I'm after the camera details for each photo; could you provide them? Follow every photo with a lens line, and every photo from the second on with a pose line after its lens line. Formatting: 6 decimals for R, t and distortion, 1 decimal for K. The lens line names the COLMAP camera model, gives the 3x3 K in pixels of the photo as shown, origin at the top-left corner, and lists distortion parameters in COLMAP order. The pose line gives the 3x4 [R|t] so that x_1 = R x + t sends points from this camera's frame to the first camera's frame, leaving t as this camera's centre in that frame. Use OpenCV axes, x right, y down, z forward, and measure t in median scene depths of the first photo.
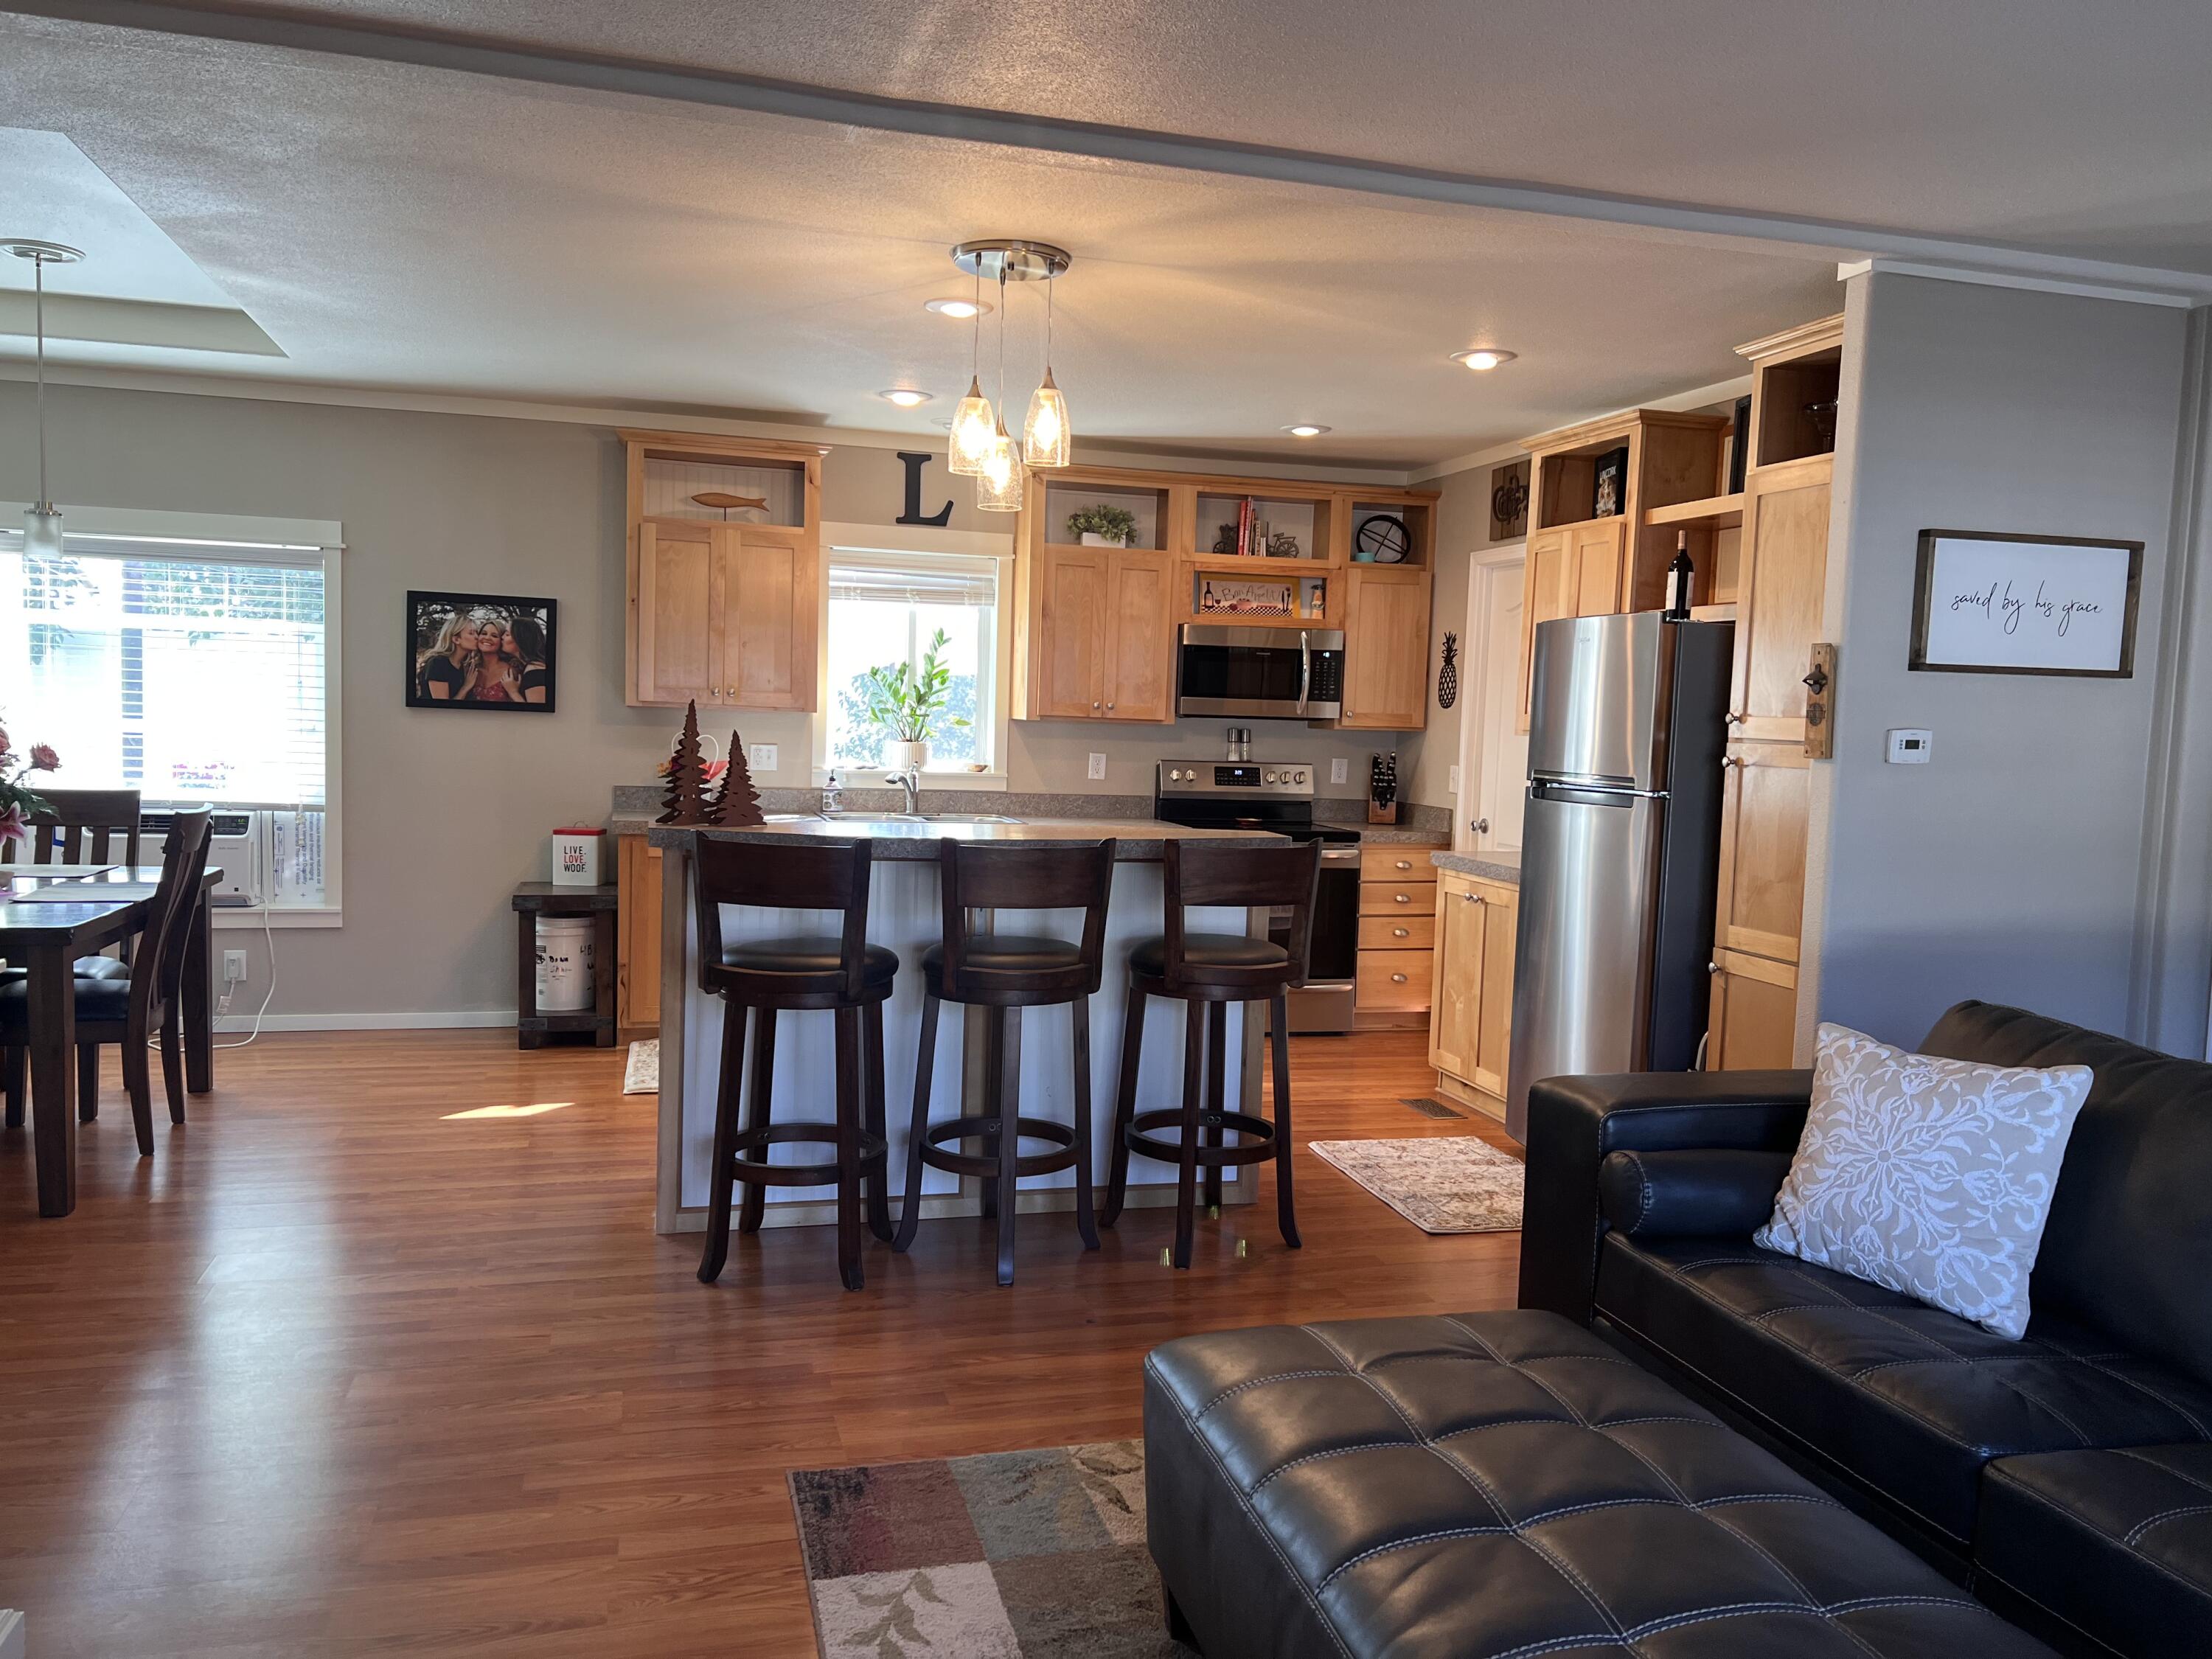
lens RADIAL K [[1681.1, 0, 1113.7], [0, 1681.1, 837.1], [0, 0, 1]] dist [0.071040, -0.006729]
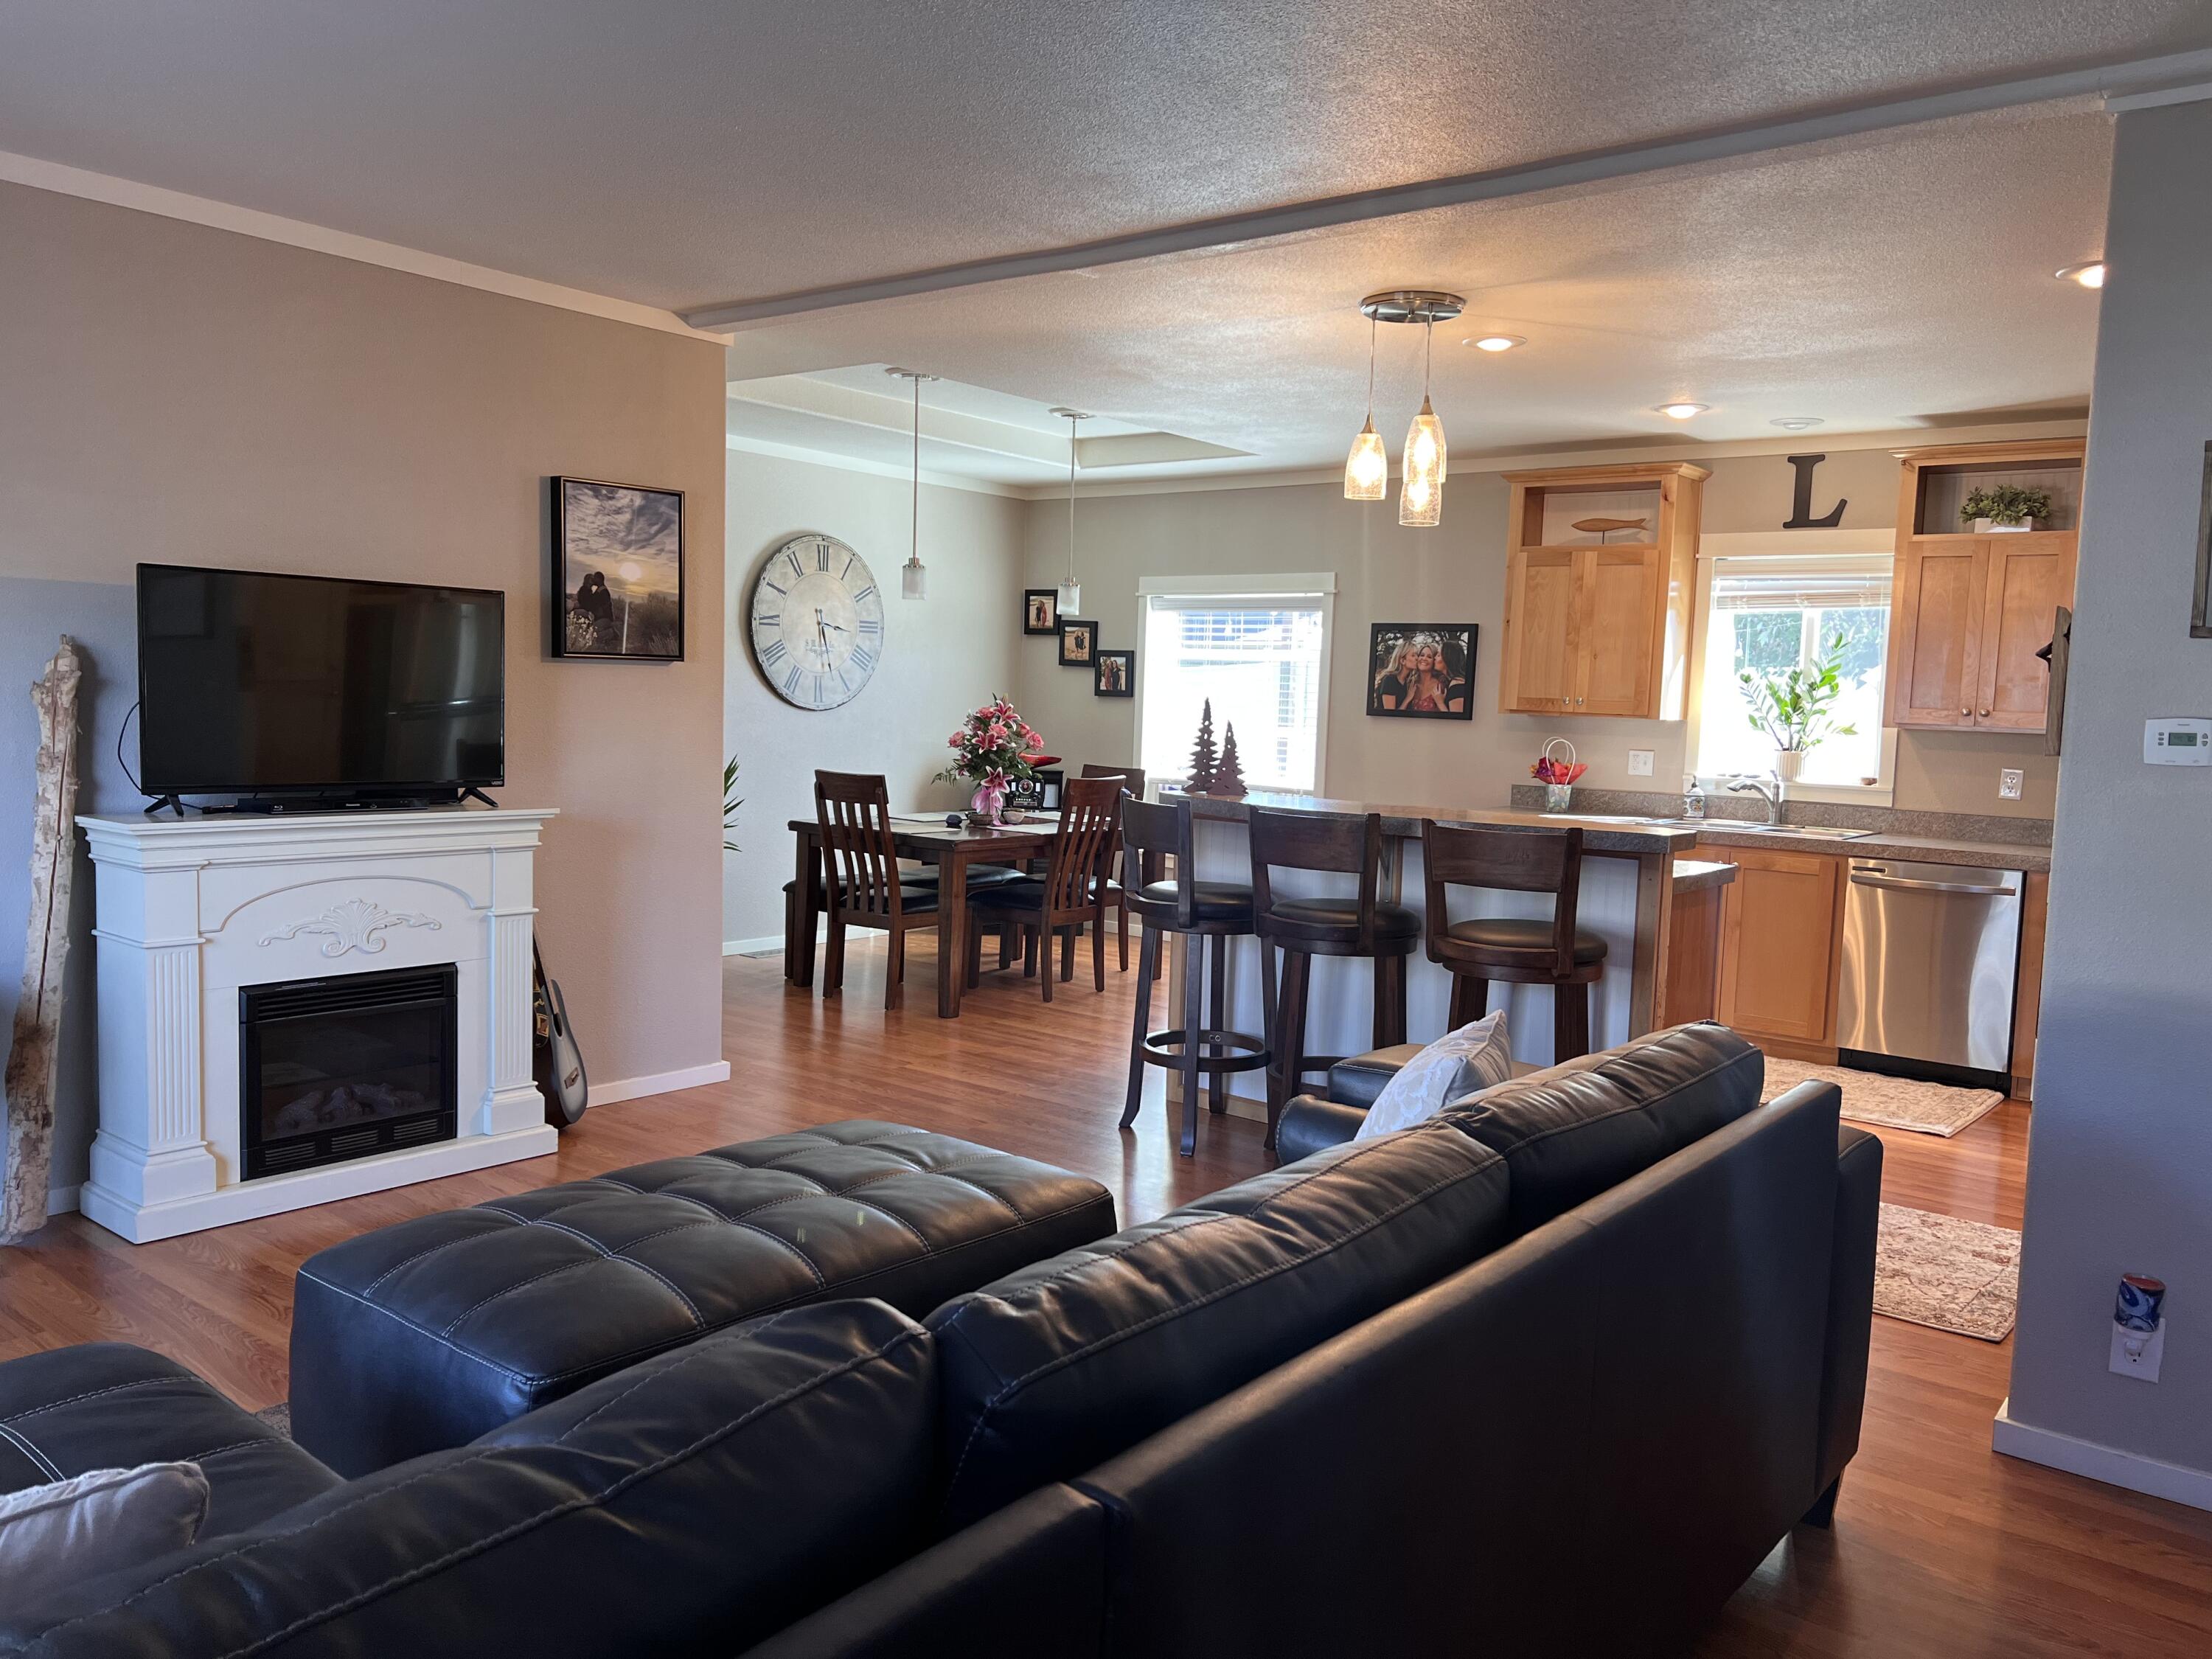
lens RADIAL K [[1681.1, 0, 1118.4], [0, 1681.1, 831.5], [0, 0, 1]] dist [0.071040, -0.006729]
pose [[0.586208, 0.056204, -0.808209, 0.485003], [-0.076528, 0.996972, 0.013823, 0.005944], [0.806538, 0.053748, 0.588734, 0.121713]]
